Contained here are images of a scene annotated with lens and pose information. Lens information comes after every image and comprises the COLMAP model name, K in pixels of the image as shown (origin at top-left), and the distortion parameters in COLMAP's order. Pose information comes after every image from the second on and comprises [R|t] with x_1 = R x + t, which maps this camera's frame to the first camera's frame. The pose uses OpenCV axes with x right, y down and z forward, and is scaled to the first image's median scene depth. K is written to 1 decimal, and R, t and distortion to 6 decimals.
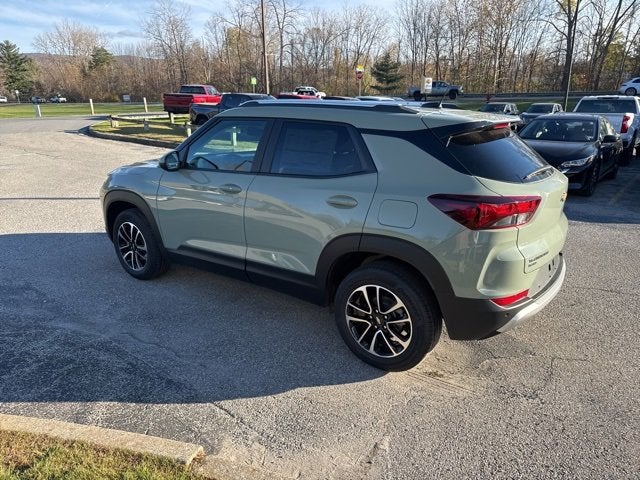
lens RADIAL K [[447.7, 0, 325.5], [0, 447.7, 239.6], [0, 0, 1]] dist [0.034394, -0.038355]
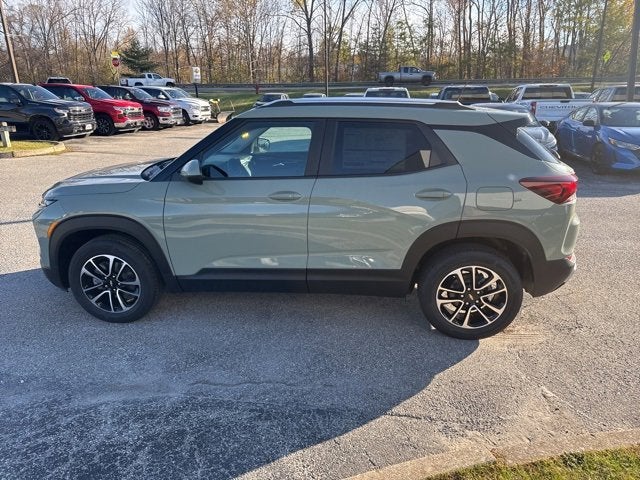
lens RADIAL K [[447.7, 0, 325.5], [0, 447.7, 239.6], [0, 0, 1]] dist [0.034394, -0.038355]
pose [[0.868391, -0.158793, 0.469768, -0.601355], [0.148762, 0.987131, 0.058679, -0.068577], [-0.473040, 0.018927, 0.880838, 0.156644]]
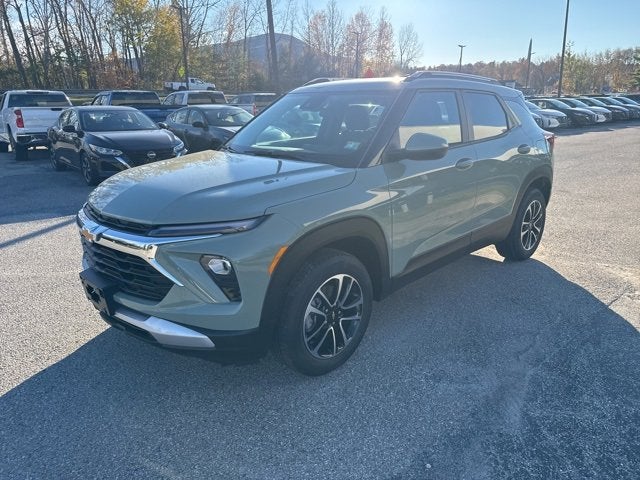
lens RADIAL K [[446.3, 0, 324.4], [0, 446.3, 236.2], [0, 0, 1]] dist [0.038866, -0.042253]
pose [[0.170312, -0.279717, 0.944856, -1.225006], [0.288591, 0.930980, 0.223590, -0.273829], [-0.942183, 0.234596, 0.239281, 1.113697]]
